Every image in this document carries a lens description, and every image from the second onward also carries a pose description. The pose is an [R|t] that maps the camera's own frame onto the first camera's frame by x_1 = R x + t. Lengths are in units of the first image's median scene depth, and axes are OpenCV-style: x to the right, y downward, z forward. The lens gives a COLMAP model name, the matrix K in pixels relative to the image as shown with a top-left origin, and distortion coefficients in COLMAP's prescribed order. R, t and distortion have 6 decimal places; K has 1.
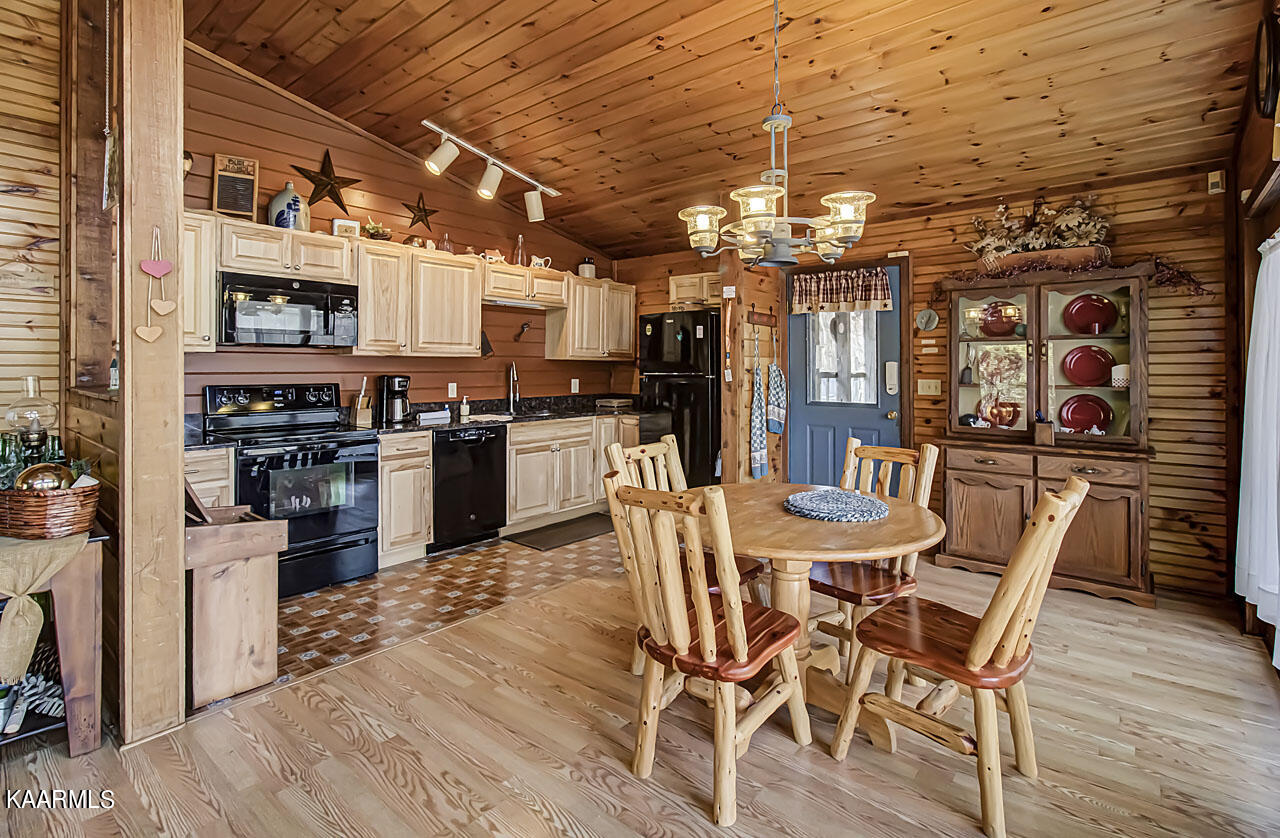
lens RADIAL K [[600.9, 0, 647.2], [0, 600.9, 364.3], [0, 0, 1]] dist [-0.005615, -0.001376]
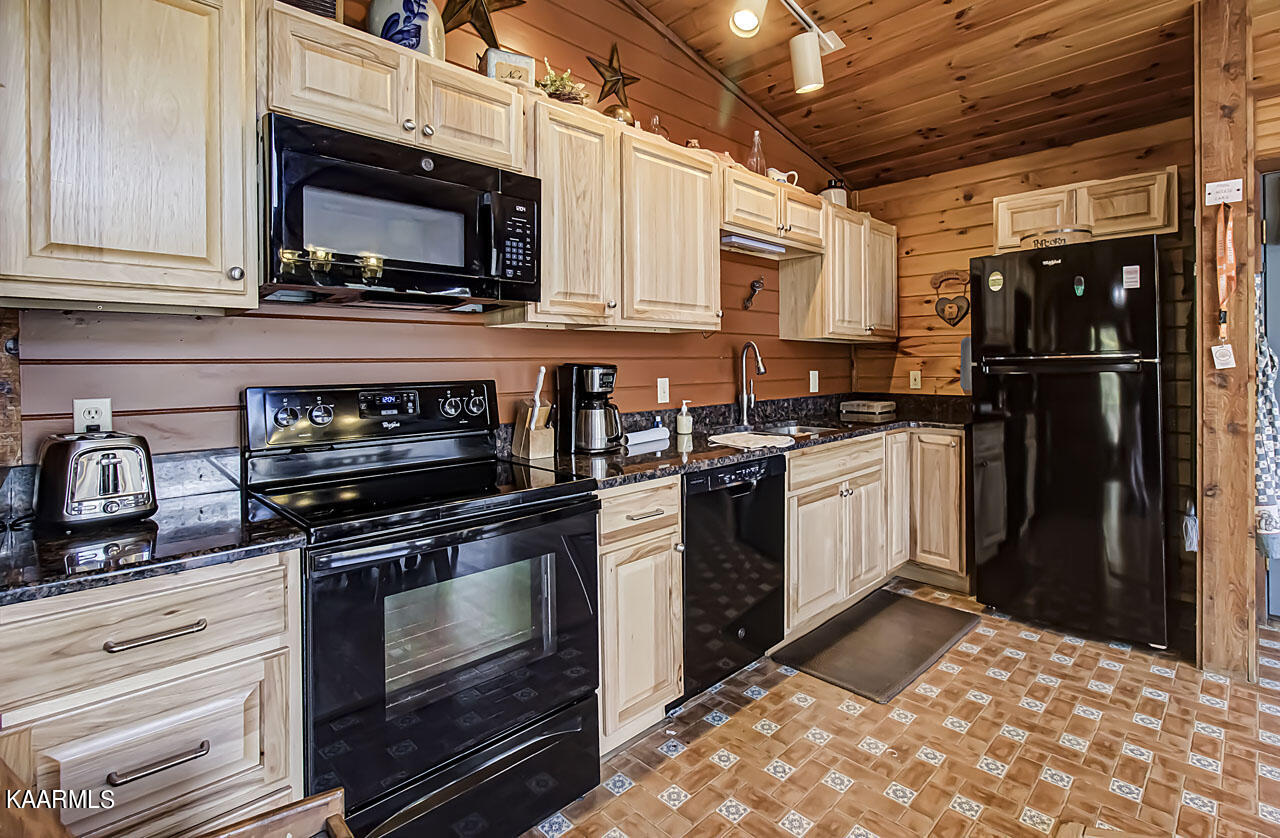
lens RADIAL K [[600.9, 0, 650.7], [0, 600.9, 363.3], [0, 0, 1]] dist [-0.005615, -0.001376]
pose [[0.995184, -0.014003, -0.097020, -0.301012], [0.014290, 0.999895, 0.002264, 0.016491], [0.096978, -0.003639, 0.995280, 0.452158]]
